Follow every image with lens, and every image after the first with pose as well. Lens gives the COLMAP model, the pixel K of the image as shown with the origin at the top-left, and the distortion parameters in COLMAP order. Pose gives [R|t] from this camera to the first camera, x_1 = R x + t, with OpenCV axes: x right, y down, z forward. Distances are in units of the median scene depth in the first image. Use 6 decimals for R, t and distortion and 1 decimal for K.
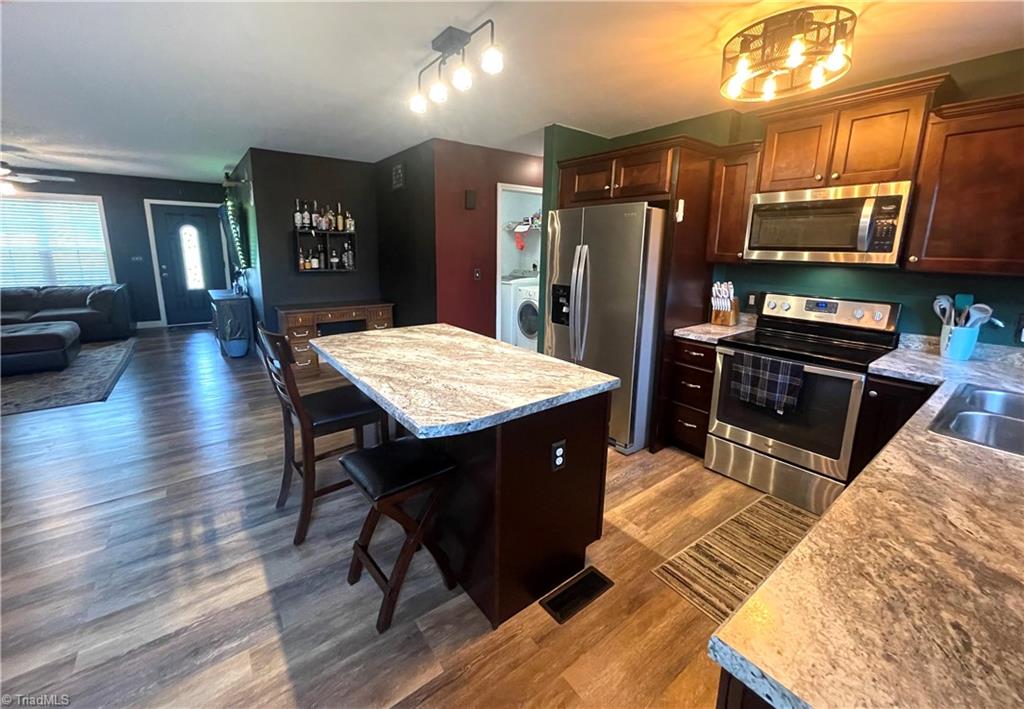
lens RADIAL K [[412.4, 0, 513.6], [0, 412.4, 327.1], [0, 0, 1]] dist [0.001669, 0.000006]
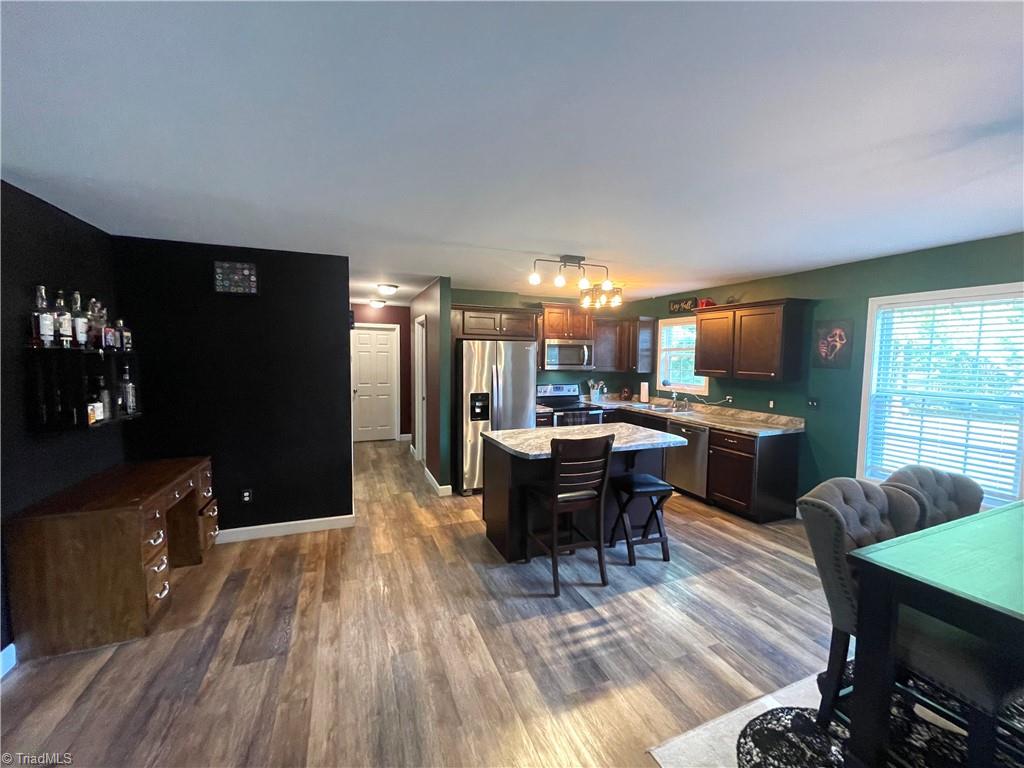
lens RADIAL K [[411.5, 0, 511.8], [0, 411.5, 384.0], [0, 0, 1]] dist [0.000604, 0.000135]
pose [[0.258315, -0.080116, 0.962733, -1.774914], [0.180538, 0.983002, 0.033362, -0.235553], [-0.949041, 0.165192, 0.268389, 0.761246]]
